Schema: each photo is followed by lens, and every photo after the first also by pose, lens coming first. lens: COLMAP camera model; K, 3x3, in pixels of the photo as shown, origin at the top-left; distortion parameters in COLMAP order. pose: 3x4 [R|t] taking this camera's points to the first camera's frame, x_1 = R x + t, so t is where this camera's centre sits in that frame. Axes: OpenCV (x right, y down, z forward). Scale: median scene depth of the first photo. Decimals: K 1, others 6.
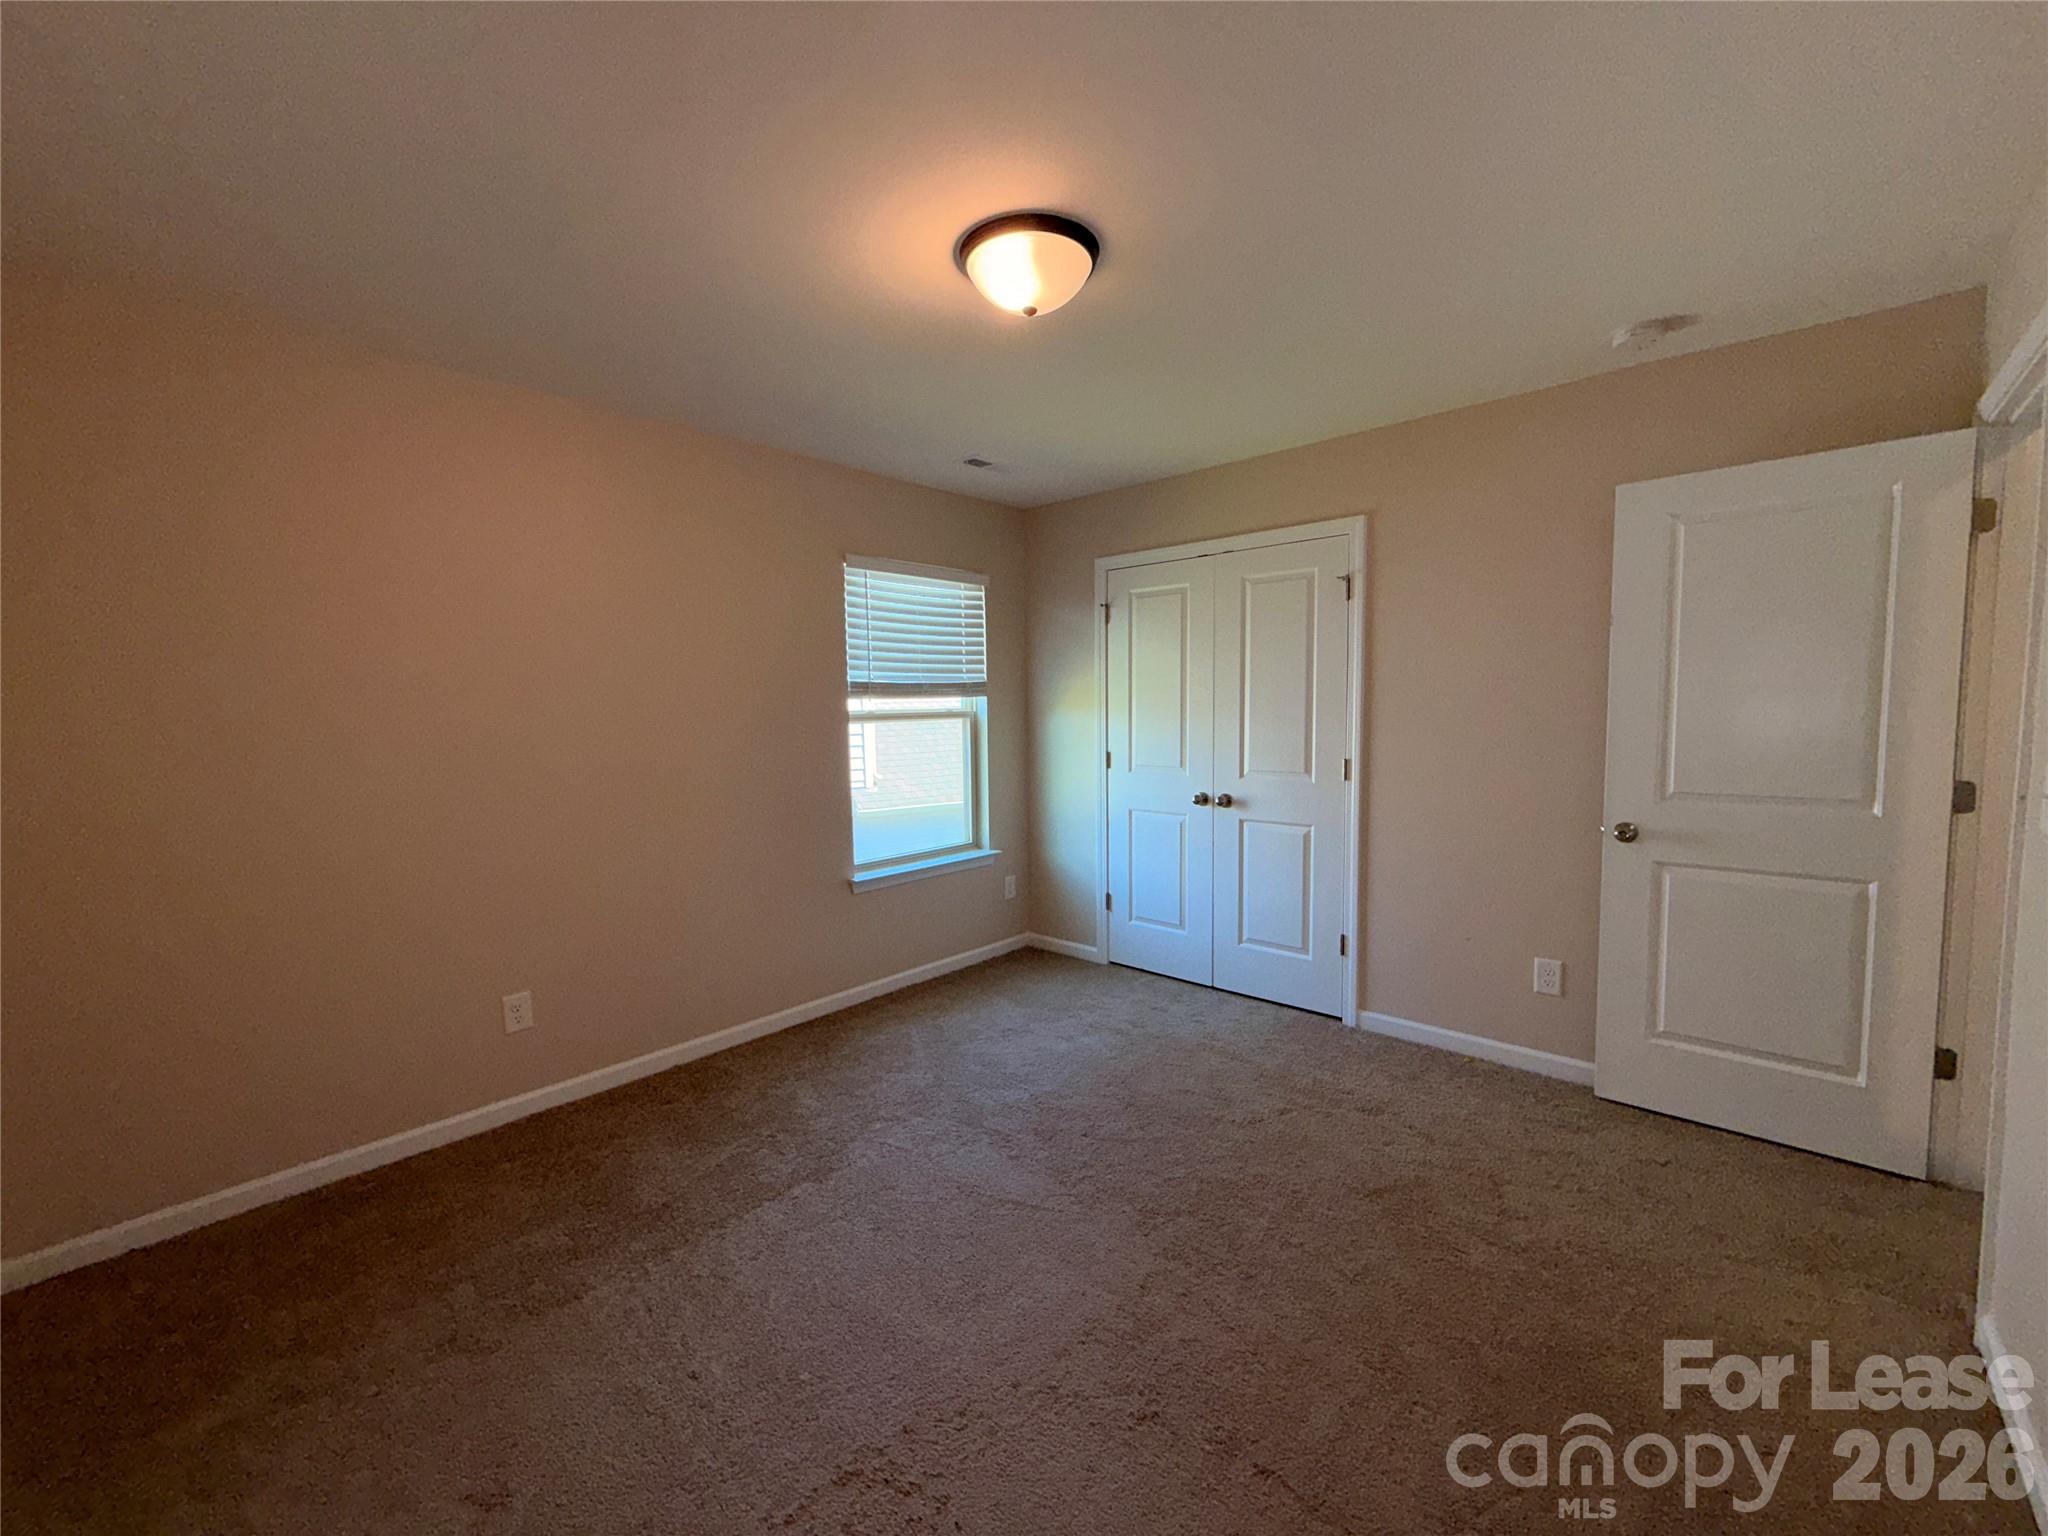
lens RADIAL K [[813.5, 0, 1016.1], [0, 813.5, 764.9], [0, 0, 1]] dist [0.000349, 0.000010]
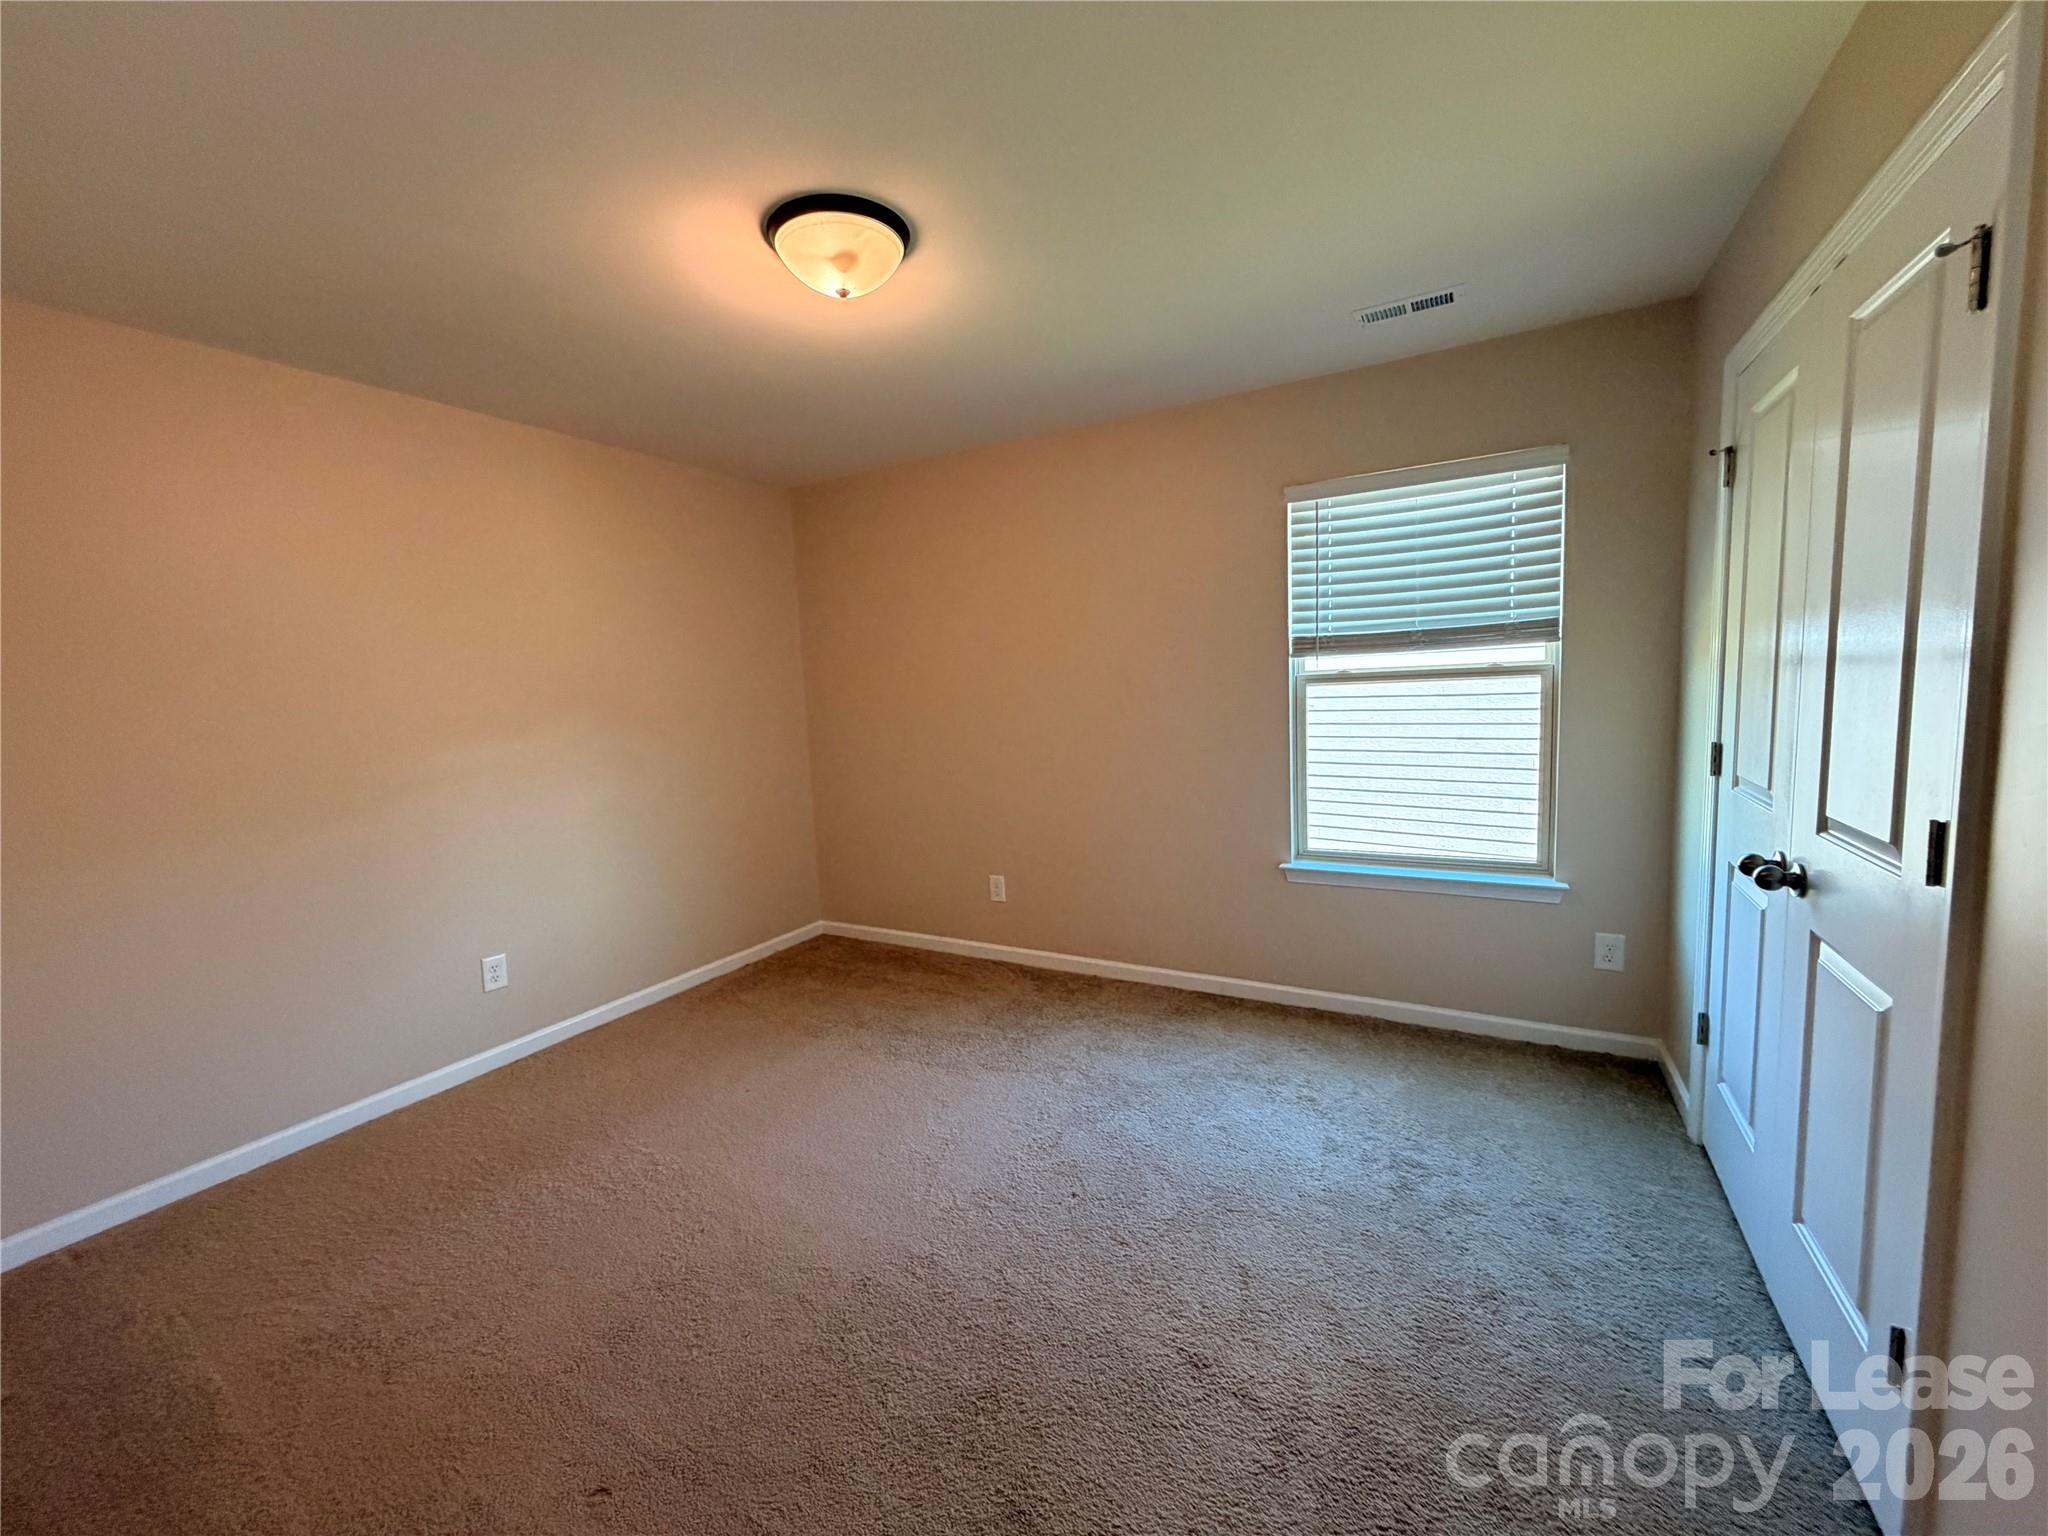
lens RADIAL K [[813.5, 0, 1016.1], [0, 813.5, 764.9], [0, 0, 1]] dist [0.000349, 0.000010]
pose [[0.225582, 0.104530, -0.968600, 0.564954], [-0.028633, 0.994509, 0.100658, -0.045909], [0.973803, 0.005028, 0.227337, 0.508428]]
